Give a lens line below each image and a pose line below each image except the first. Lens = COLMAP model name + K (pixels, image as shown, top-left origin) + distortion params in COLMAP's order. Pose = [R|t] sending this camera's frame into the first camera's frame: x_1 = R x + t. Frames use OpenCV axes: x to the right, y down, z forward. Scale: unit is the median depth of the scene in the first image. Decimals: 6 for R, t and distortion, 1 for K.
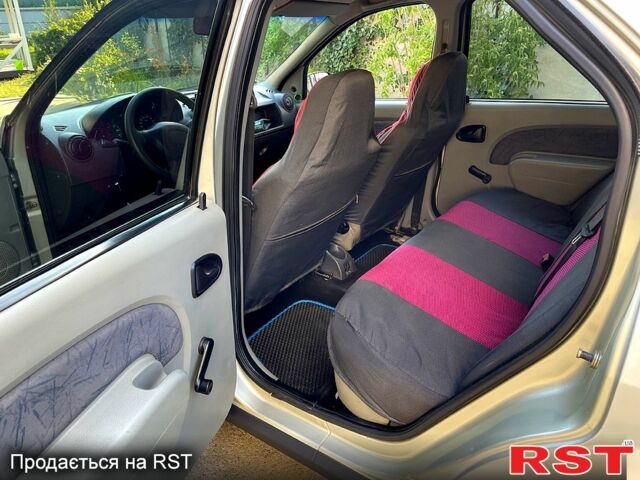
lens RADIAL K [[498.1, 0, 320.0], [0, 498.1, 240.0], [0, 0, 1]] dist [-0.003352, -0.002865]
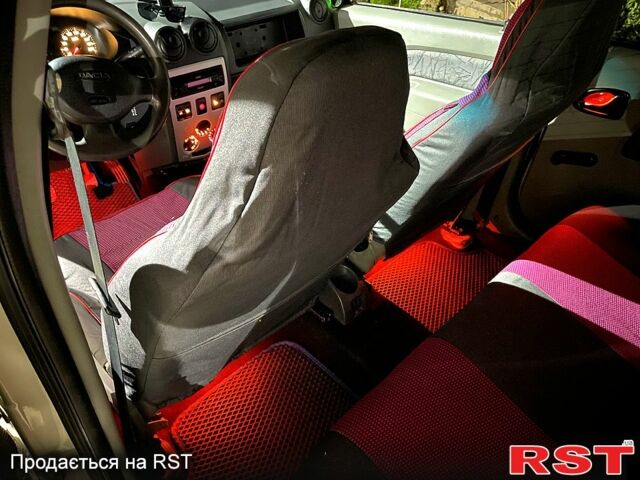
lens RADIAL K [[498.1, 0, 320.0], [0, 498.1, 240.0], [0, 0, 1]] dist [-0.003352, -0.002865]
pose [[0.984876, 0.132275, -0.111907, 0.068646], [-0.103612, 0.967305, 0.231485, -0.174152], [0.138868, -0.216389, 0.966381, 0.377512]]
